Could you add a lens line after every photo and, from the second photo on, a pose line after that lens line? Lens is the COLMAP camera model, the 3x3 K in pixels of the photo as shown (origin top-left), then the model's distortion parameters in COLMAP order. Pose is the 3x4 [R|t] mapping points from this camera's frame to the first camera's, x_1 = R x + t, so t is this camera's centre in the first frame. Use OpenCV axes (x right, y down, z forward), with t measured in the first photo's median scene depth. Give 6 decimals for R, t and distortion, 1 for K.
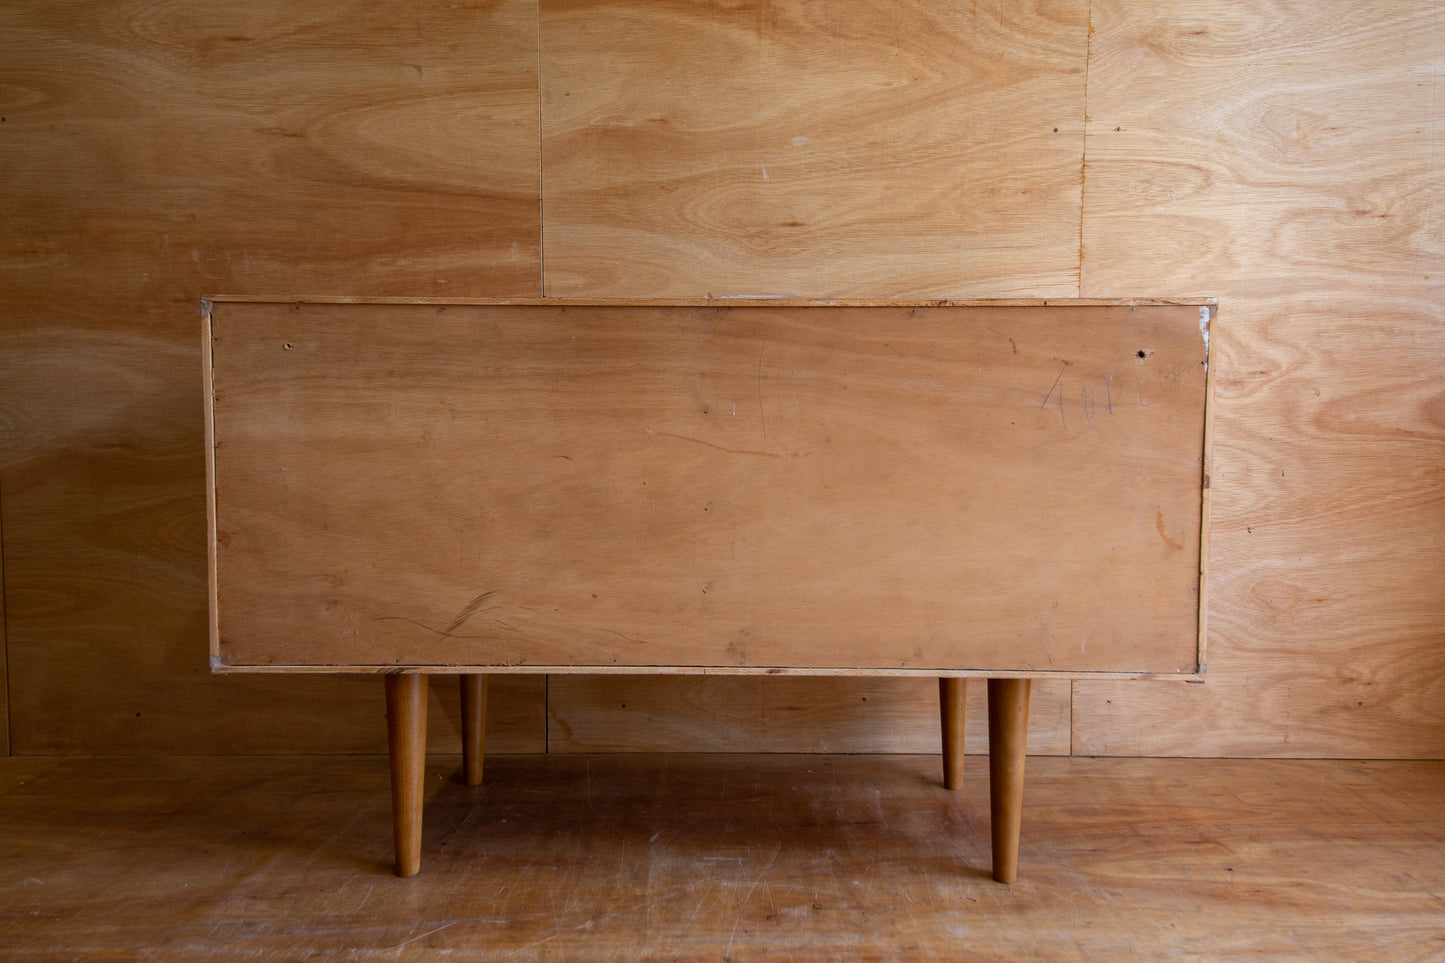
lens RADIAL K [[939.3, 0, 724.1], [0, 939.3, 485.8], [0, 0, 1]] dist [0.070824, -0.047504]
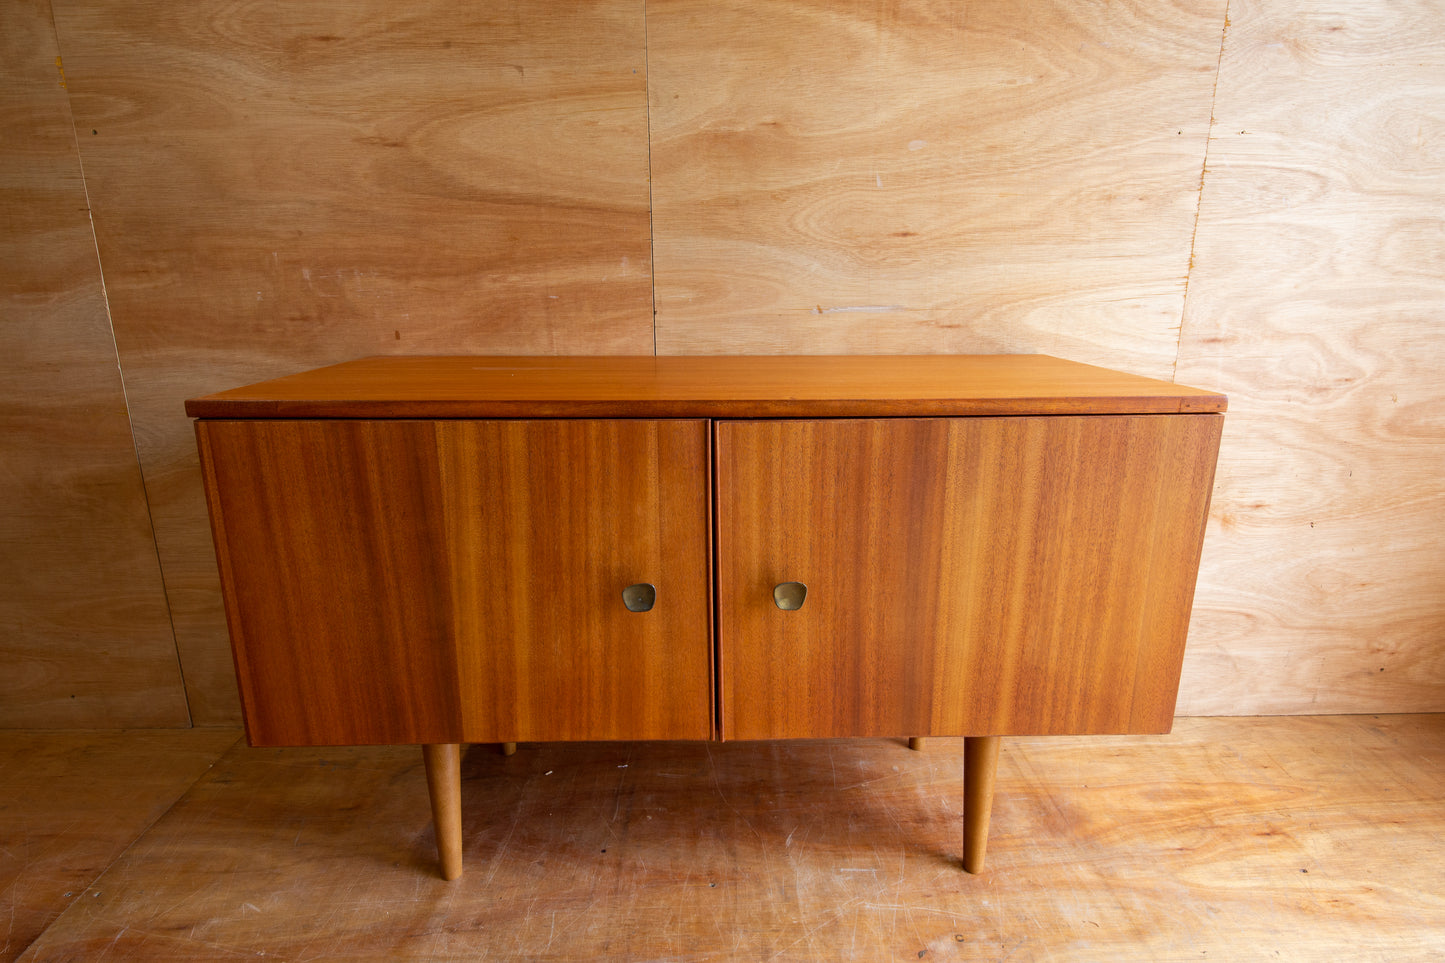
lens RADIAL K [[777.6, 0, 722.5], [0, 777.6, 484.4], [0, 0, 1]] dist [0.040547, -0.034075]
pose [[0.999883, -0.010145, 0.011437, -0.130819], [0.007626, 0.979348, 0.202036, -0.187988], [-0.013251, -0.201925, 0.979311, 0.148956]]
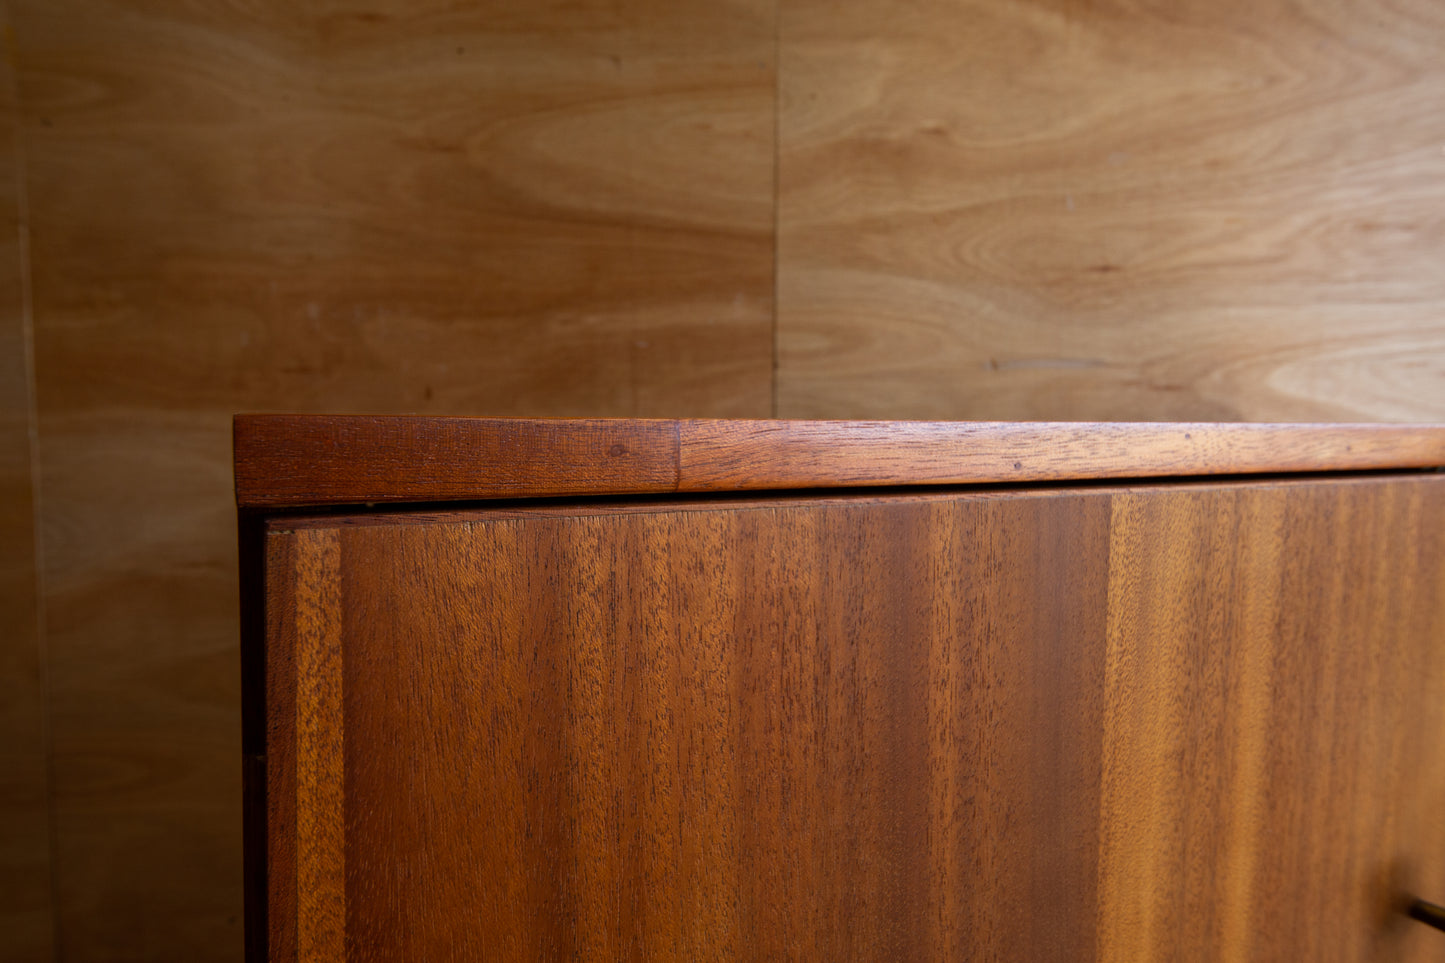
lens RADIAL K [[878.9, 0, 722.2], [0, 878.9, 483.9], [0, 0, 1]] dist [0.055750, -0.032065]
pose [[0.999382, -0.001853, 0.035103, -0.260324], [0.001614, 0.999975, 0.006822, -0.110355], [-0.035115, -0.006761, 0.999360, 0.299201]]
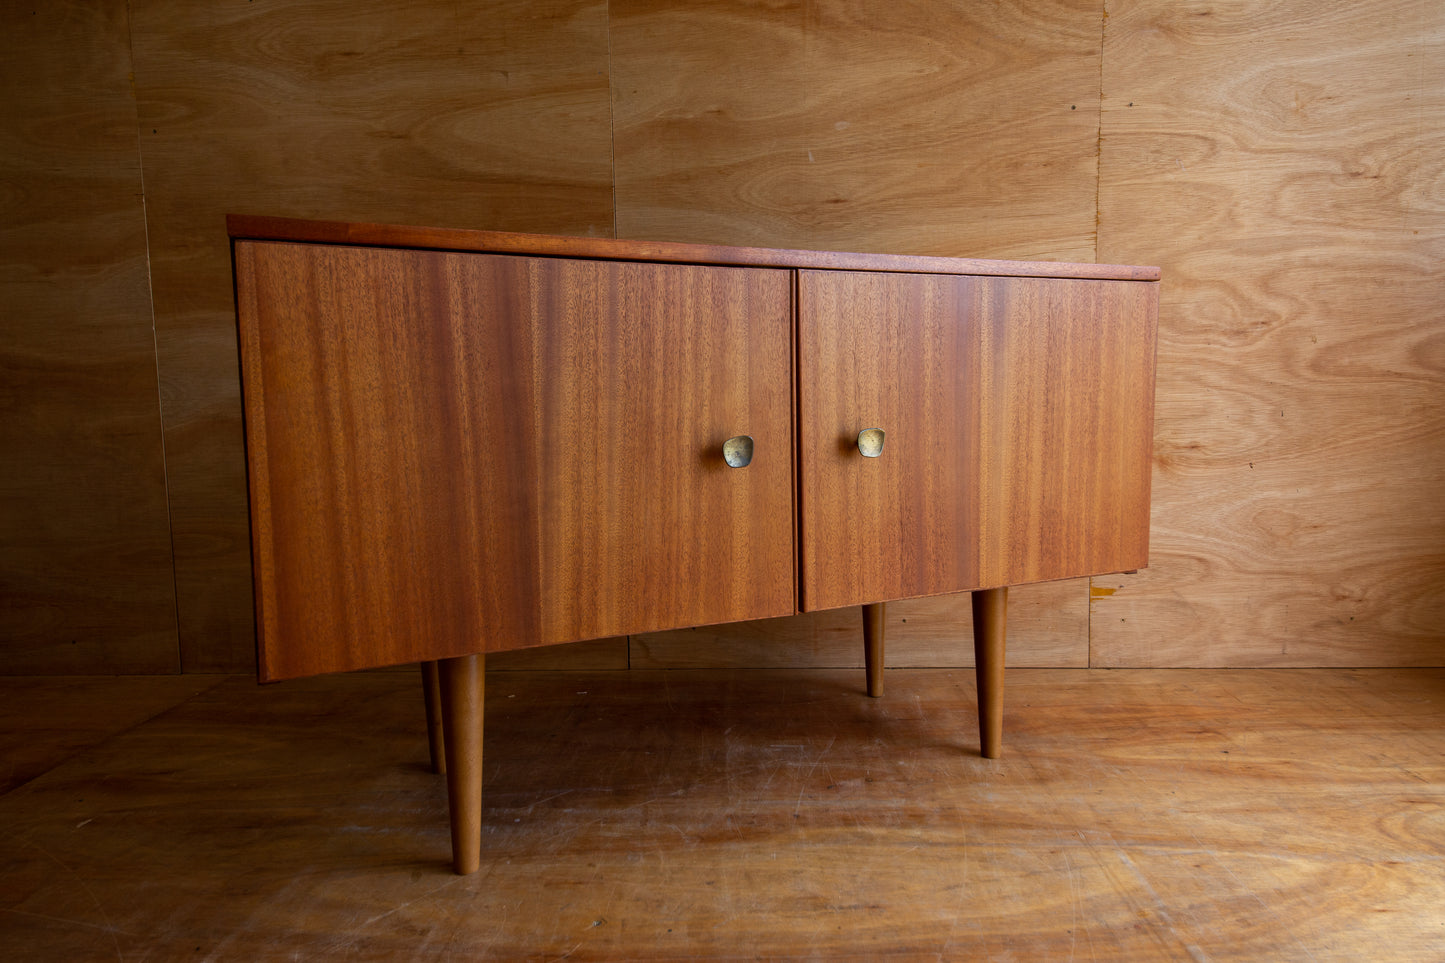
lens RADIAL K [[891.2, 0, 723.6], [0, 891.2, 486.2], [0, 0, 1]] dist [0.065460, -0.046426]
pose [[0.998941, -0.017389, -0.042600, -0.021586], [0.018963, 0.999142, 0.036818, 0.020605], [0.041923, -0.037587, 0.998414, -0.085490]]
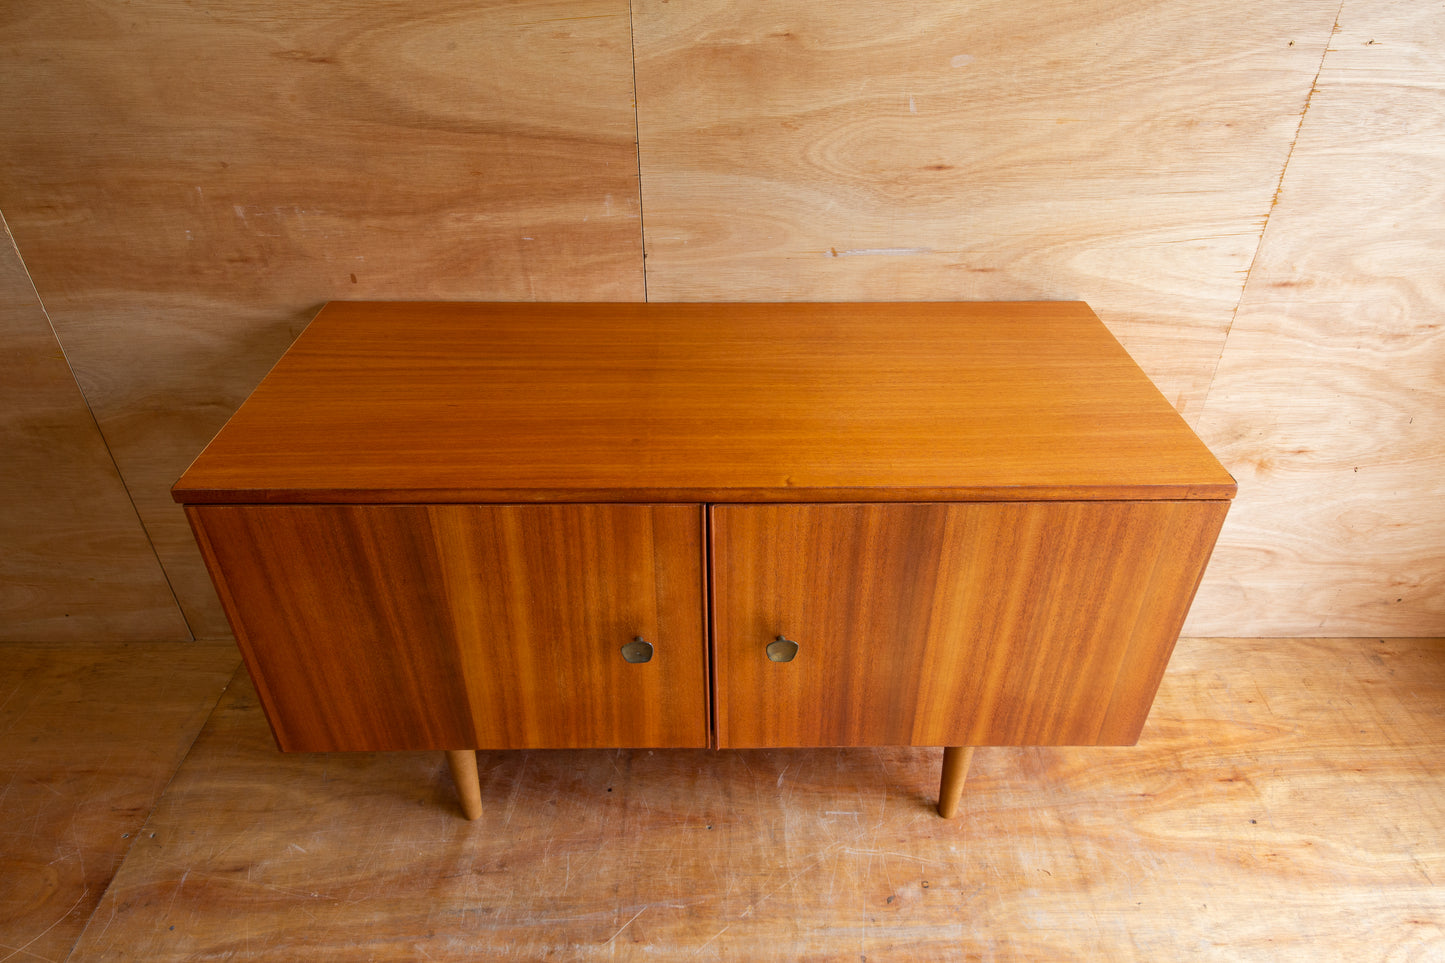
lens RADIAL K [[917.5, 0, 722.9], [0, 917.5, 484.1], [0, 0, 1]] dist [0.062382, -0.041795]
pose [[0.999987, -0.004911, 0.001363, -0.121139], [0.003484, 0.853847, 0.520513, -0.466888], [-0.003720, -0.520502, 0.853853, 0.157201]]
